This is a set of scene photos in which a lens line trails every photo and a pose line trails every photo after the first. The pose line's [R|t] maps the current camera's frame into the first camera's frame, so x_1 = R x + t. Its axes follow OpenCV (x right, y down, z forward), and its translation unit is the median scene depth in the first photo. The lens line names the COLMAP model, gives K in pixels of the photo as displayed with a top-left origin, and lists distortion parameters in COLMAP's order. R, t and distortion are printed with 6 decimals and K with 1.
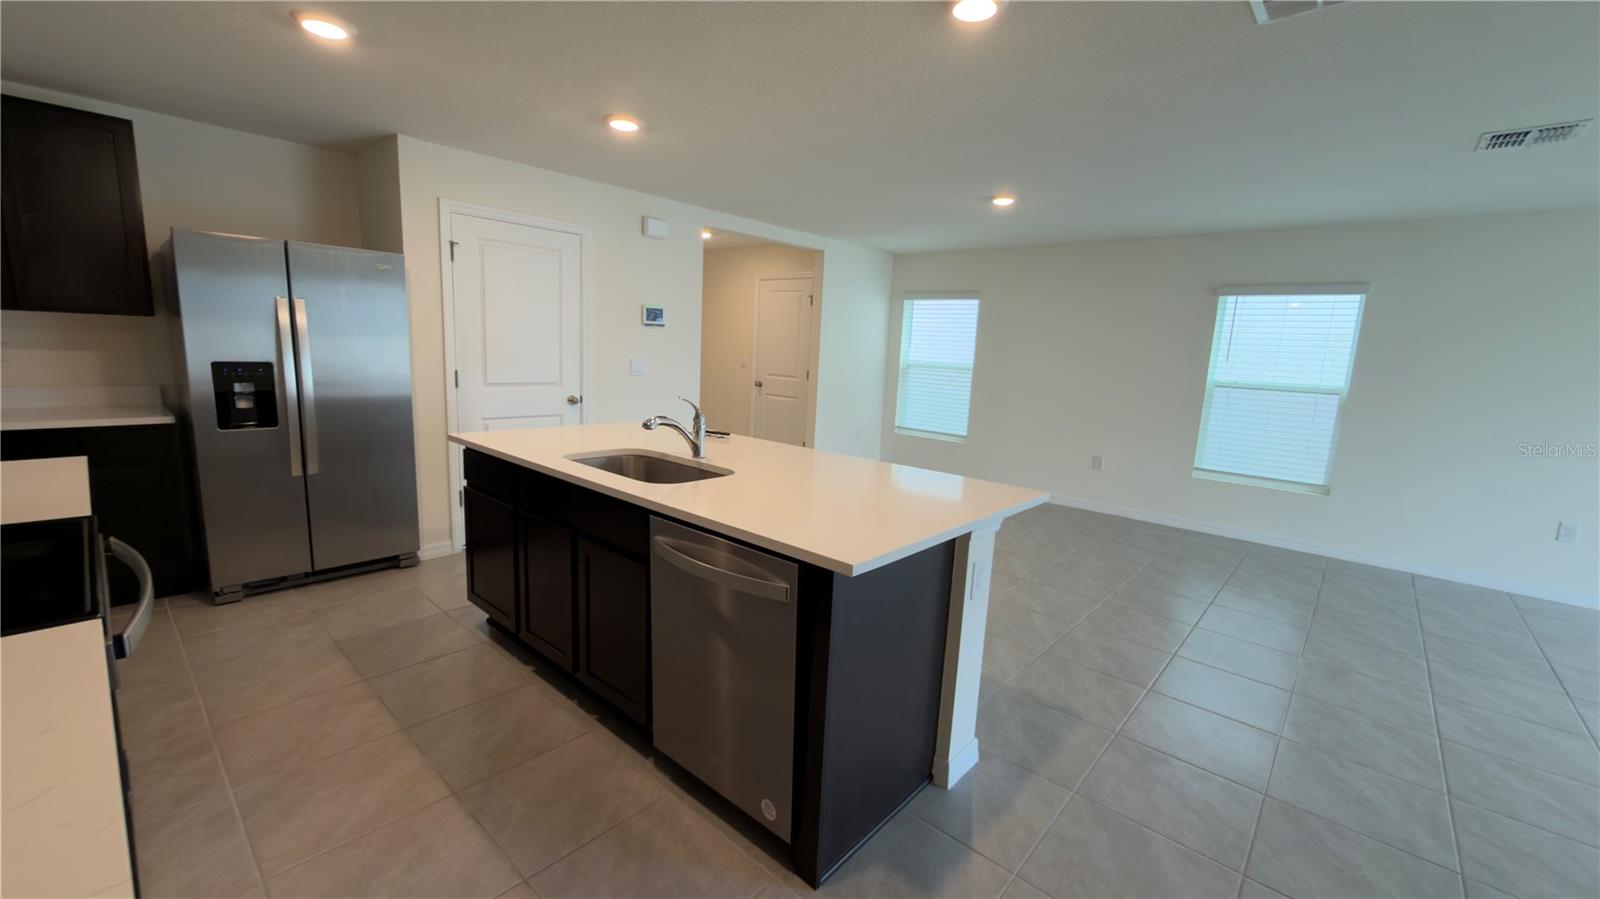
lens RADIAL K [[637.8, 0, 795.7], [0, 637.8, 448.7], [0, 0, 1]] dist [0.004635, 0.000243]
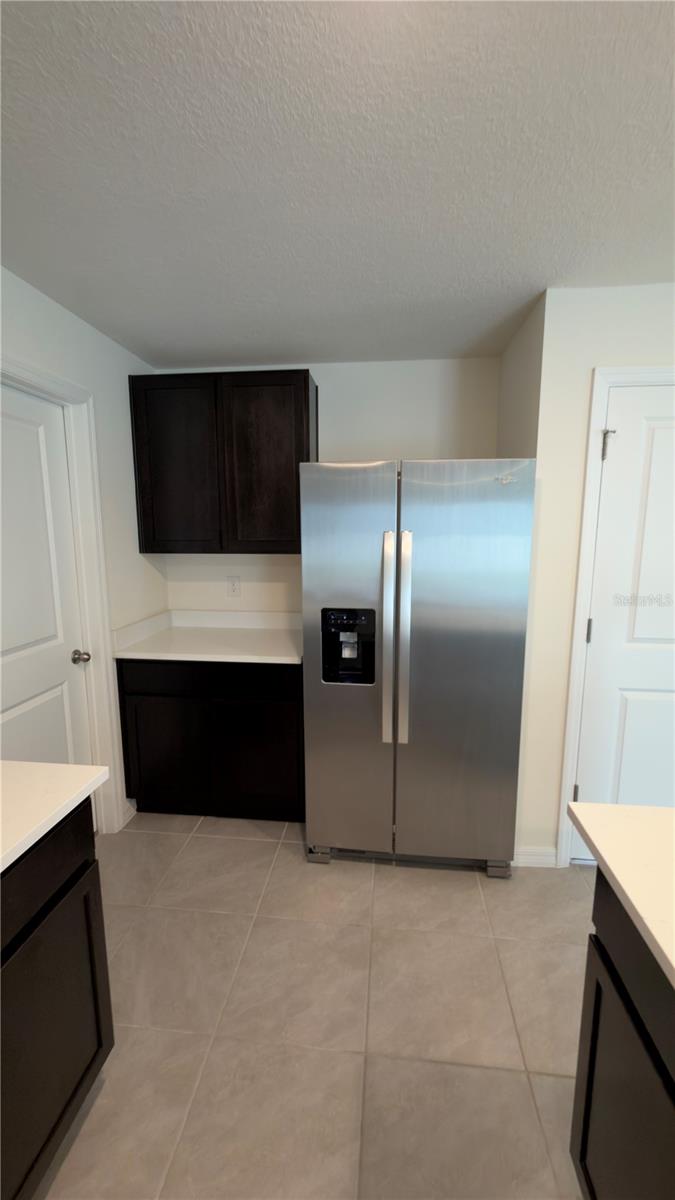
lens RADIAL K [[478.3, 0, 333.9], [0, 478.3, 598.6], [0, 0, 1]] dist [0.004635, 0.000243]
pose [[0.576516, 0.071136, -0.813983, -0.285222], [-0.103004, 0.994583, 0.013964, -0.128991], [0.810567, 0.075793, 0.580720, 0.498721]]
